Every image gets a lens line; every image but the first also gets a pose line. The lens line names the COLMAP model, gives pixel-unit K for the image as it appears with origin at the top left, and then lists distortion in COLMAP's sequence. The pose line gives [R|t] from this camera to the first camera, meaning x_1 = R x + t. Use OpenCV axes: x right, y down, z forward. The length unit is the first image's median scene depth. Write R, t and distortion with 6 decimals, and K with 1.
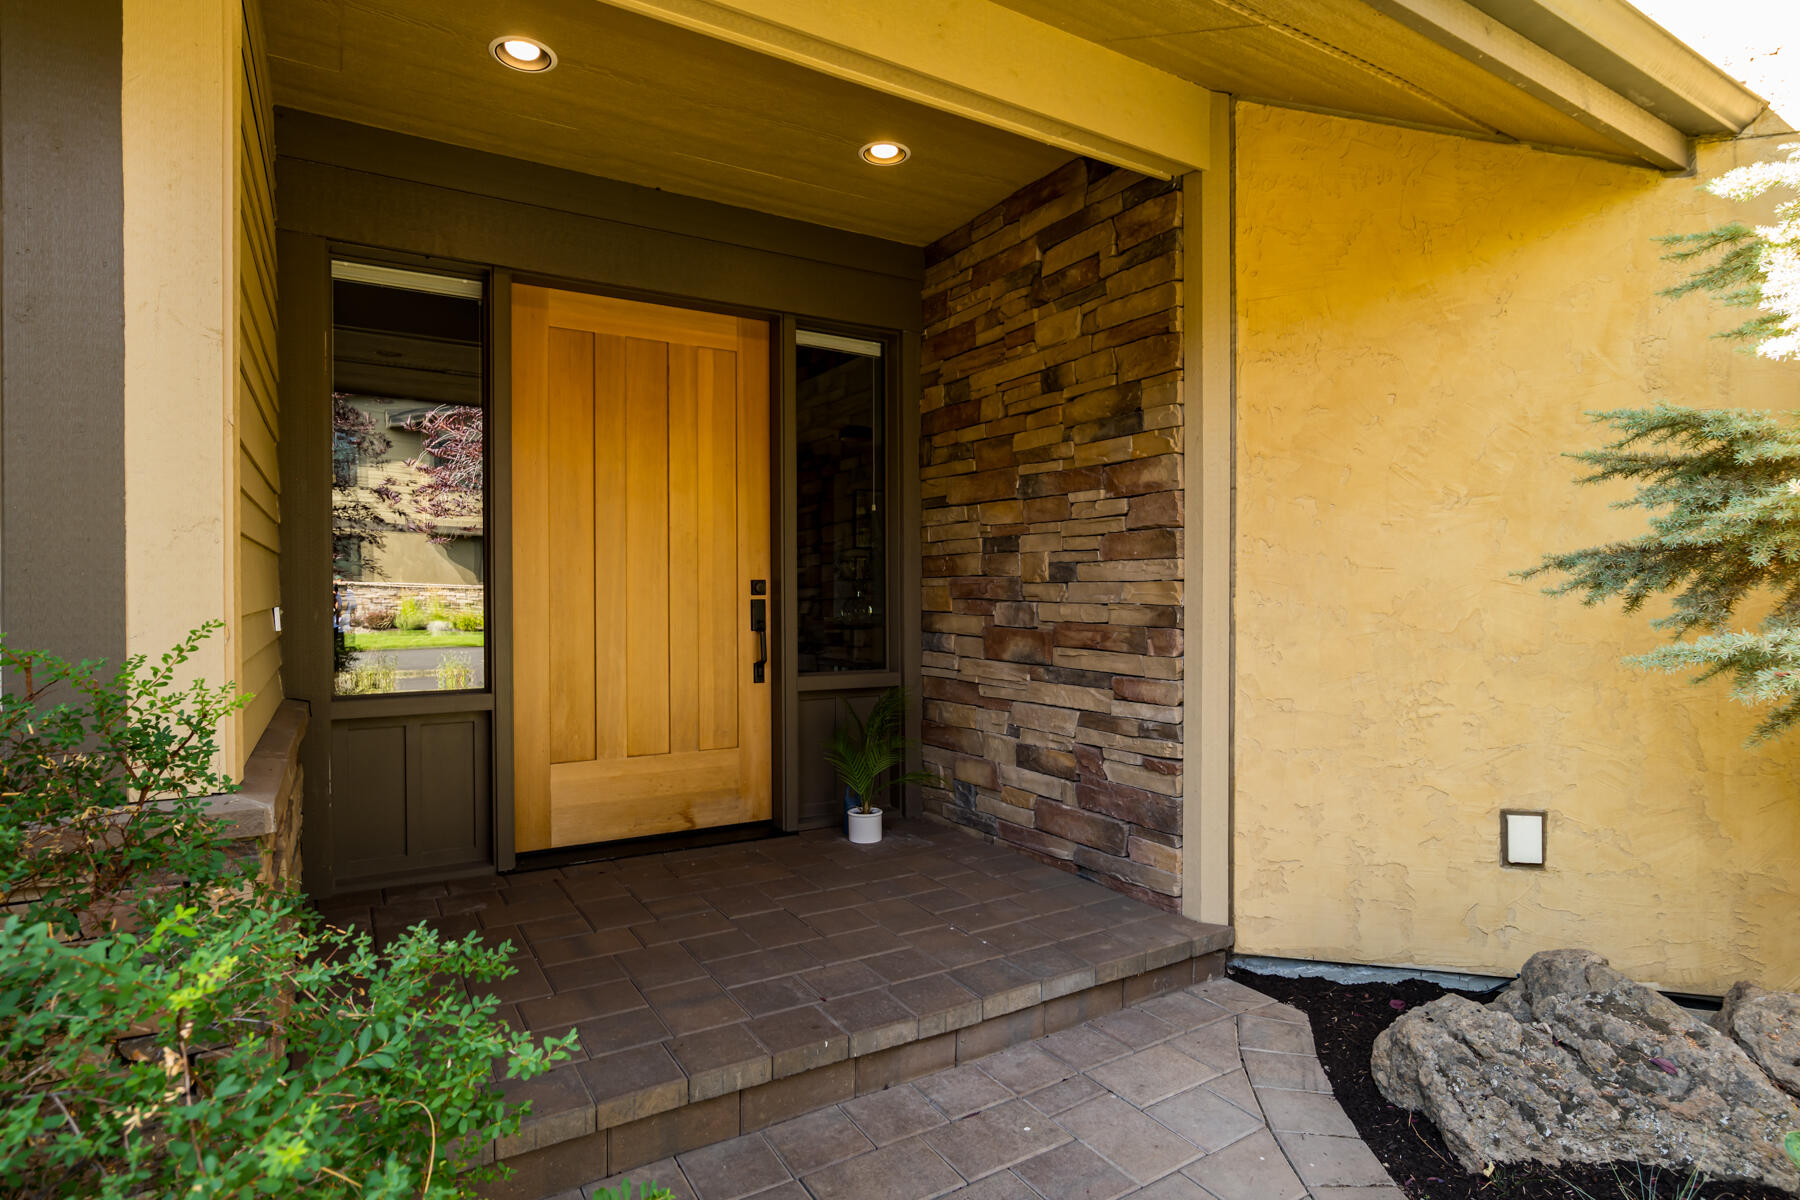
lens RADIAL K [[910.6, 0, 896.3], [0, 910.6, 596.3], [0, 0, 1]] dist [-0.016578, 0.007247]
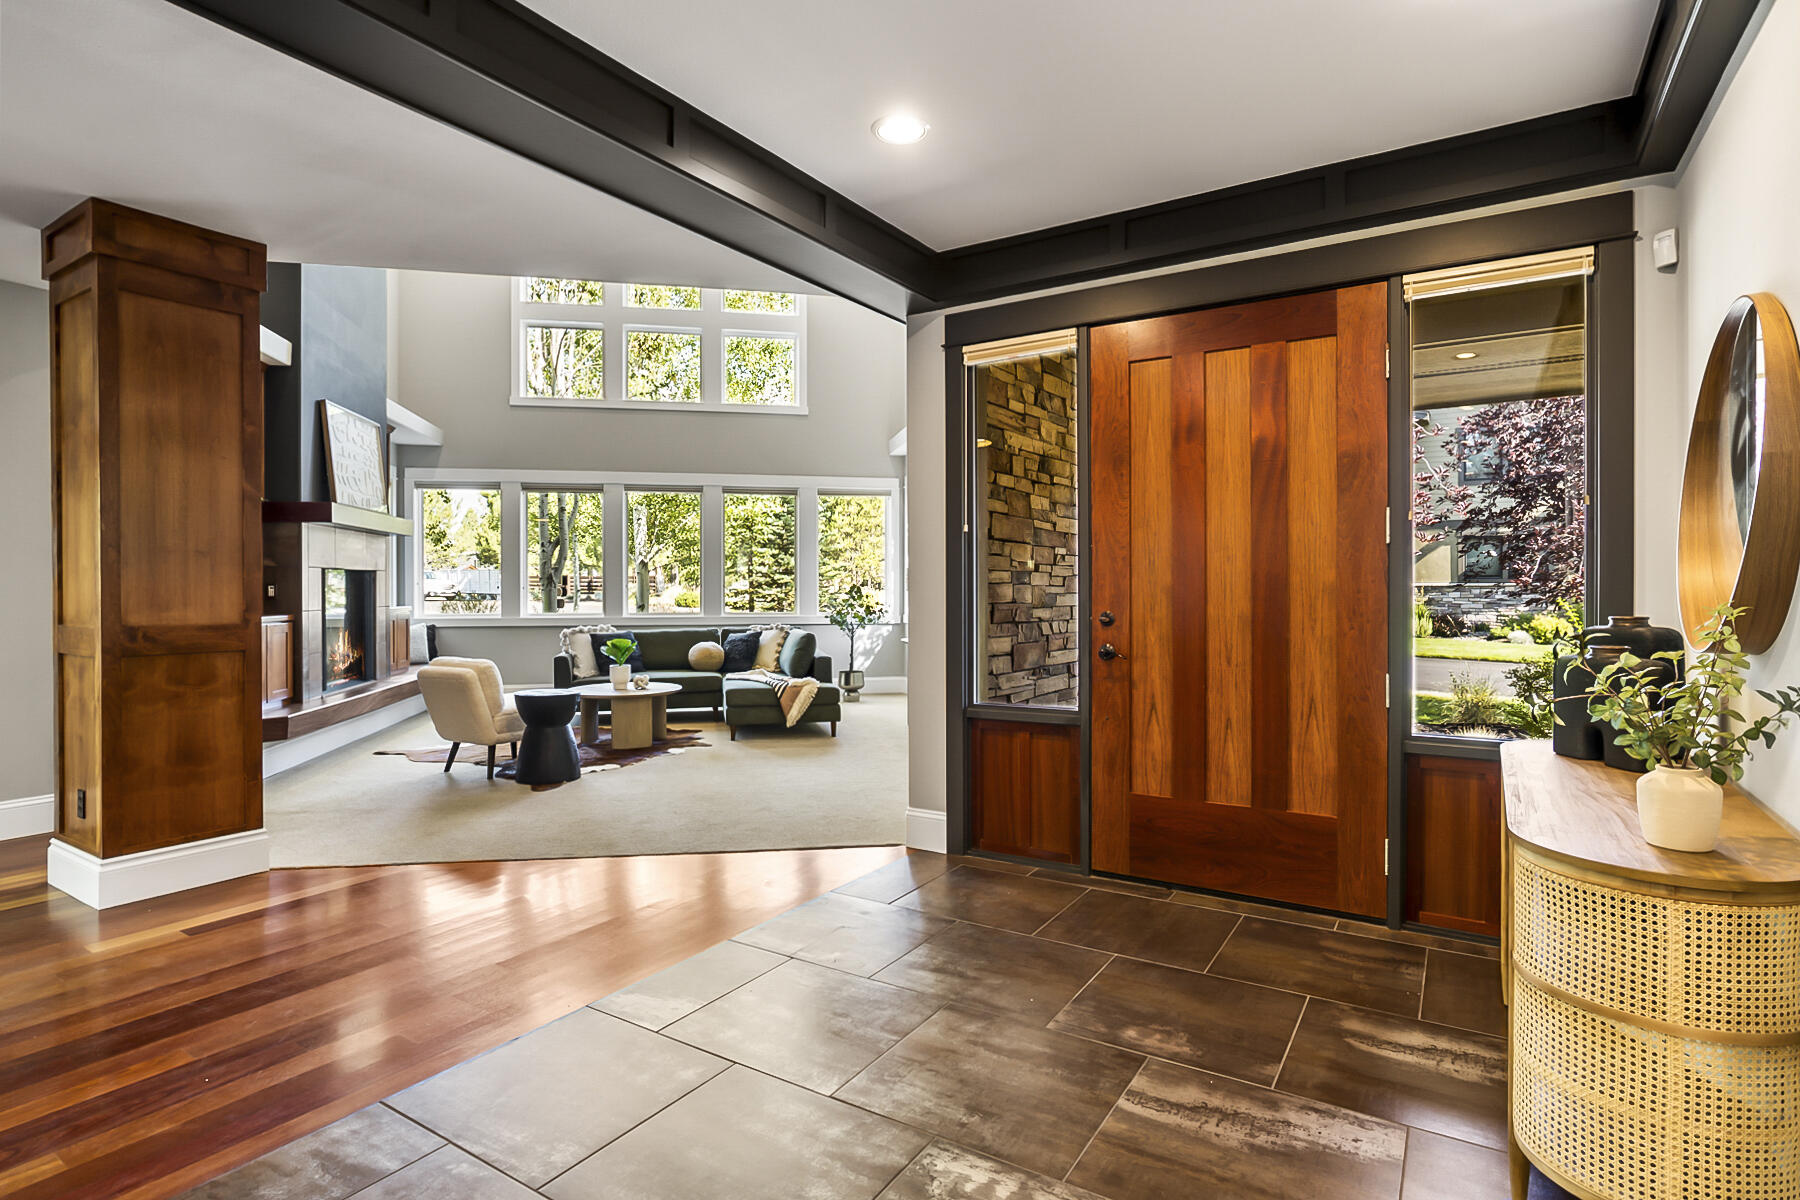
lens RADIAL K [[910.6, 0, 902.9], [0, 910.6, 592.7], [0, 0, 1]] dist [-0.016578, 0.007247]
pose [[-0.449276, -0.003271, 0.893387, -0.954919], [0.013103, 0.999862, 0.010251, -0.052397], [-0.893297, 0.016312, -0.449171, 1.753925]]
